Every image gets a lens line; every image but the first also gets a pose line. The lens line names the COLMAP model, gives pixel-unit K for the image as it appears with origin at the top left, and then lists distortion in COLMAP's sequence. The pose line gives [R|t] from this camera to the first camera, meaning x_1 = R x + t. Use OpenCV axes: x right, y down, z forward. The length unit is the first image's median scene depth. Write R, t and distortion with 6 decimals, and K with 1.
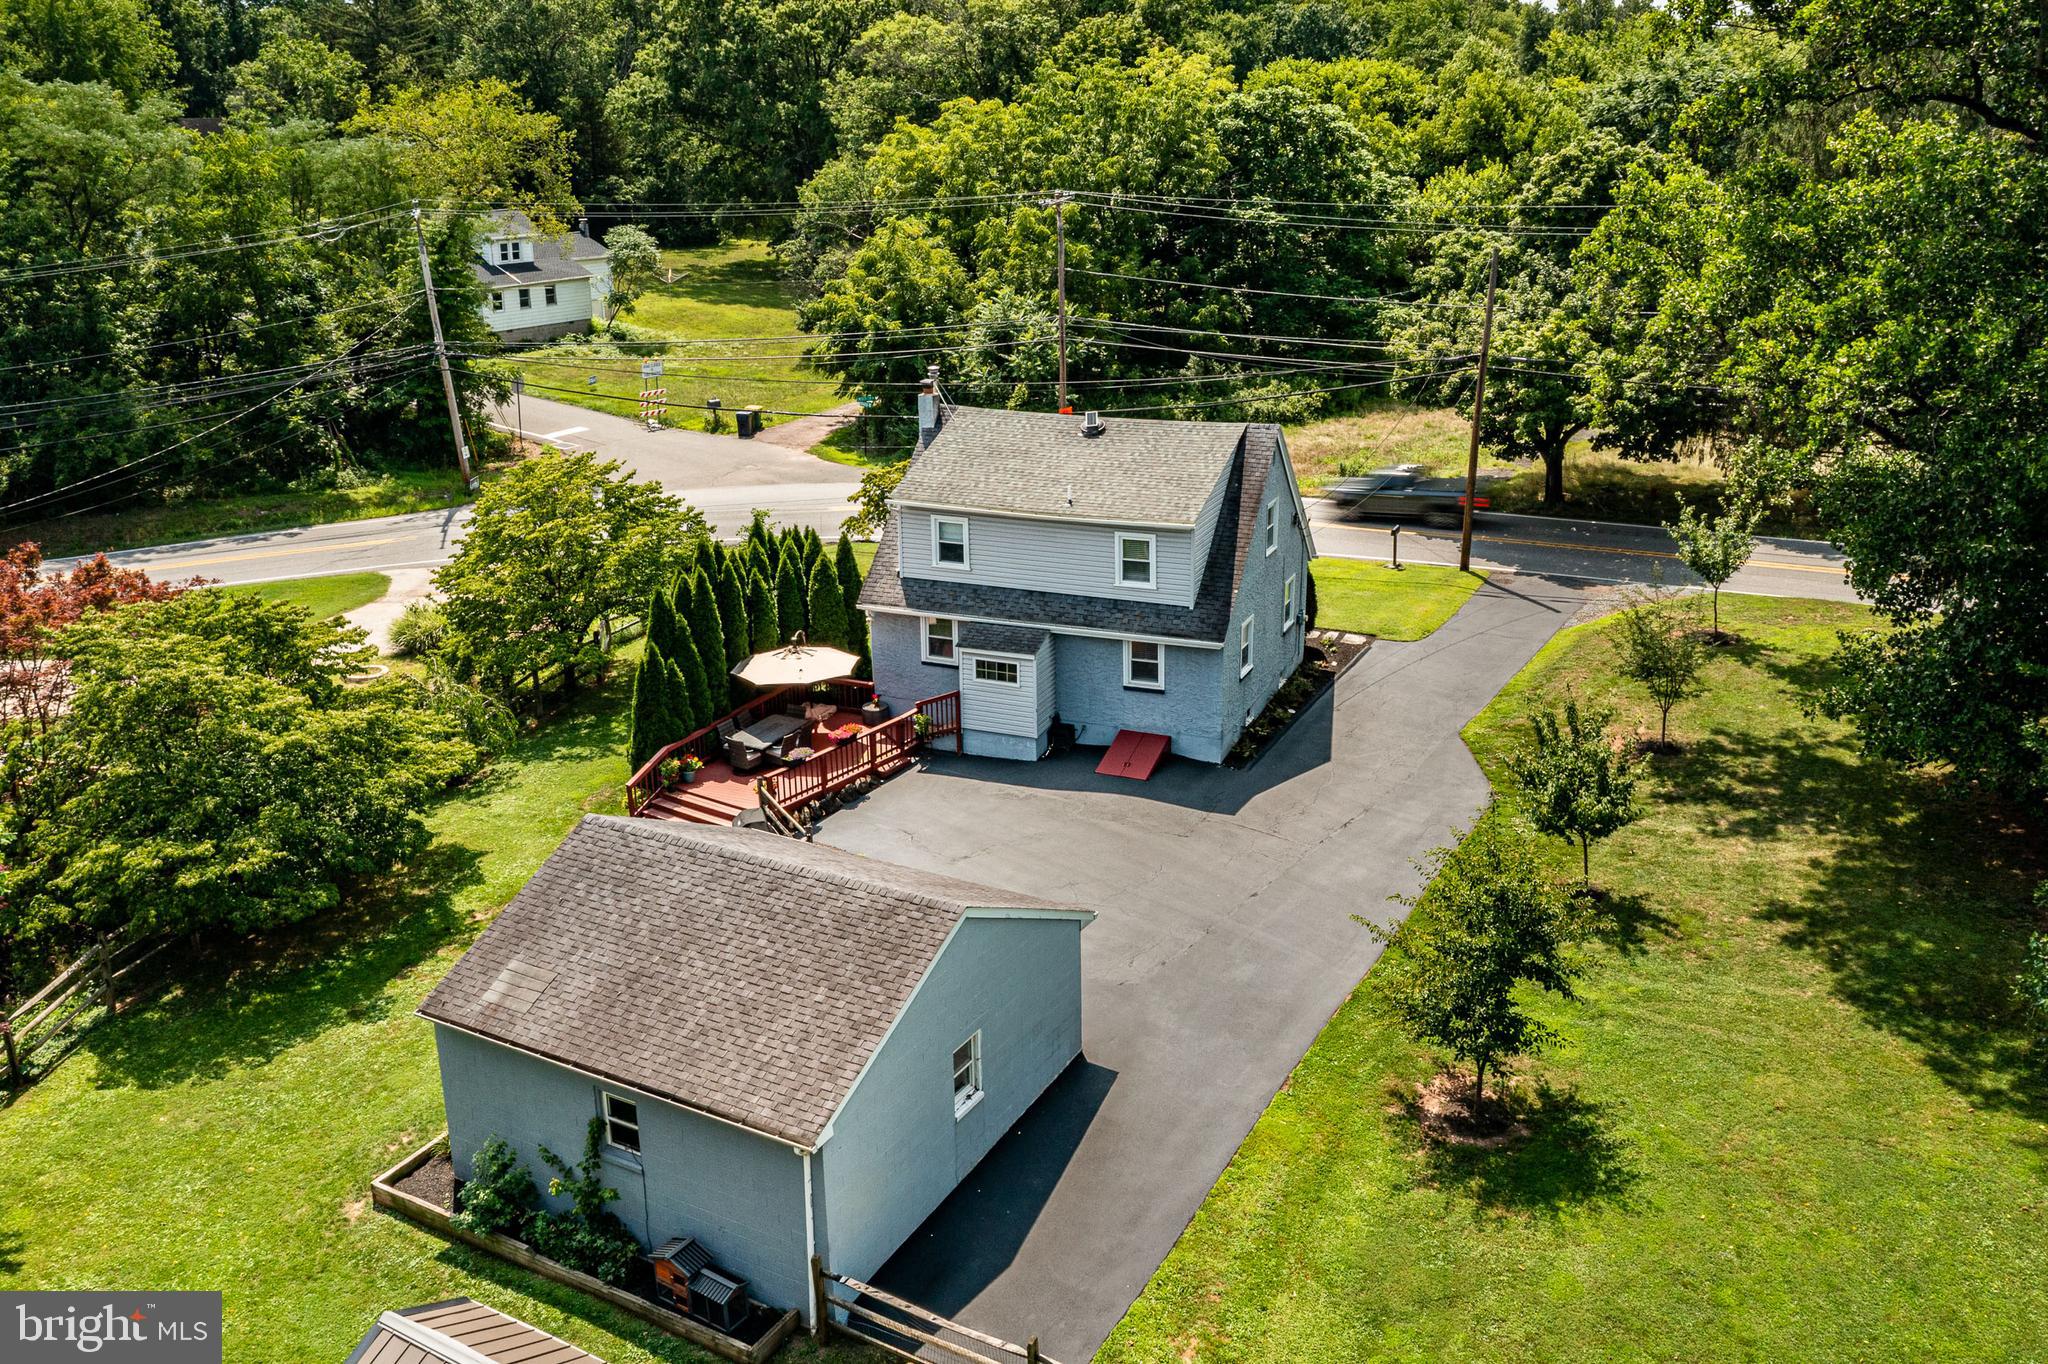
lens RADIAL K [[1679.6, 0, 1024.0], [0, 1679.6, 682.0], [0, 0, 1]] dist [-0.002142, -0.075635]
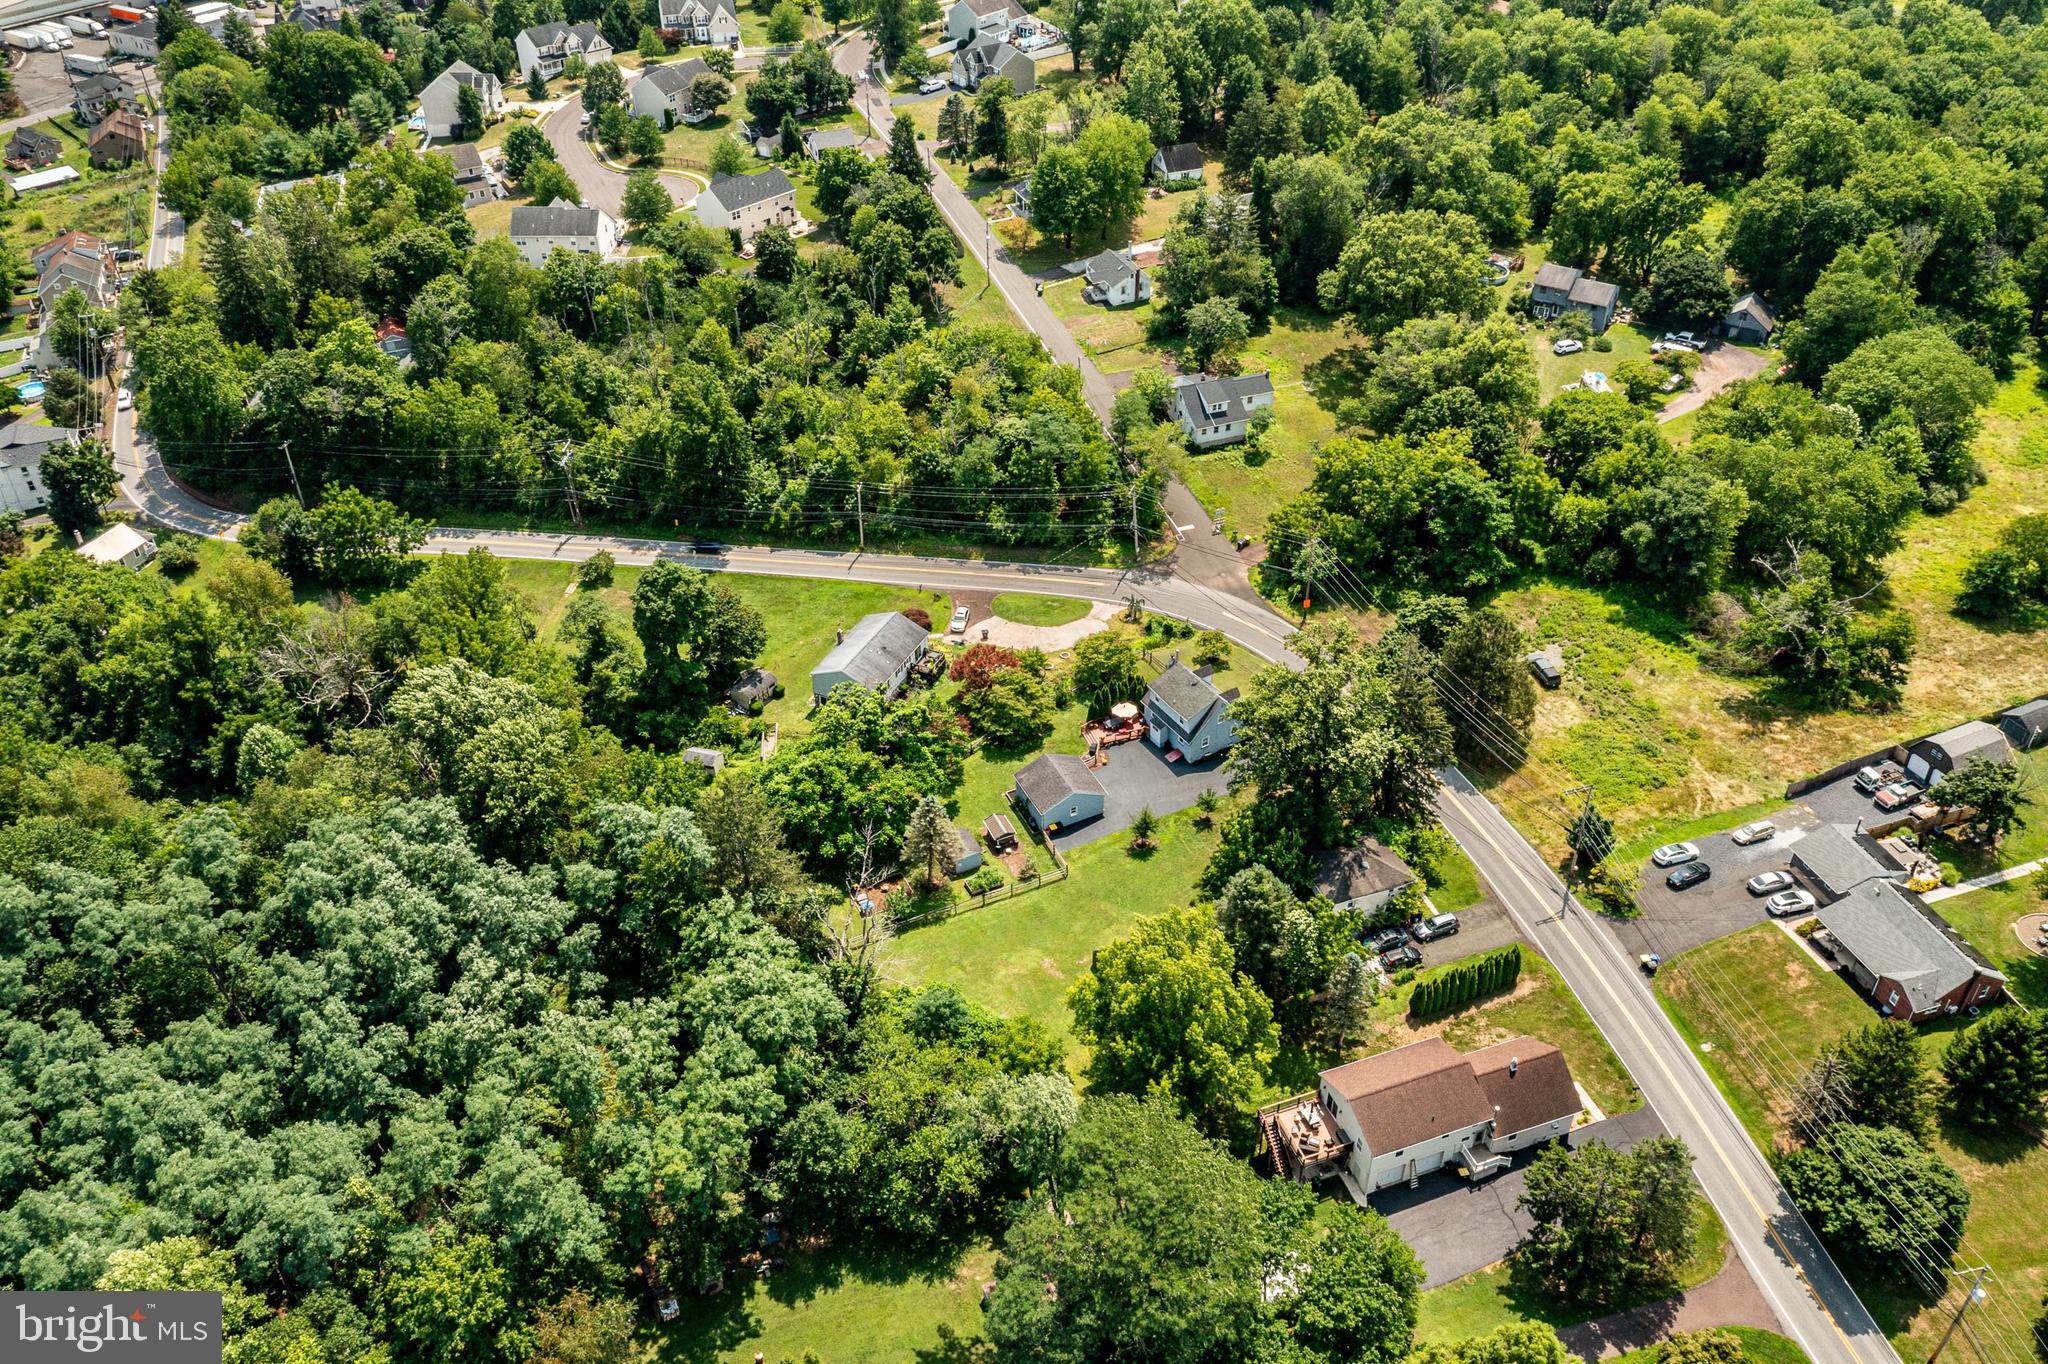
lens RADIAL K [[1568.5, 0, 1024.0], [0, 1568.5, 682.0], [0, 0, 1]] dist [-0.020854, -0.005651]
pose [[0.810363, 0.345143, -0.473486, 1.649155], [-0.177735, 0.914817, 0.362657, -1.584558], [0.558321, -0.209729, 0.802677, -2.610002]]
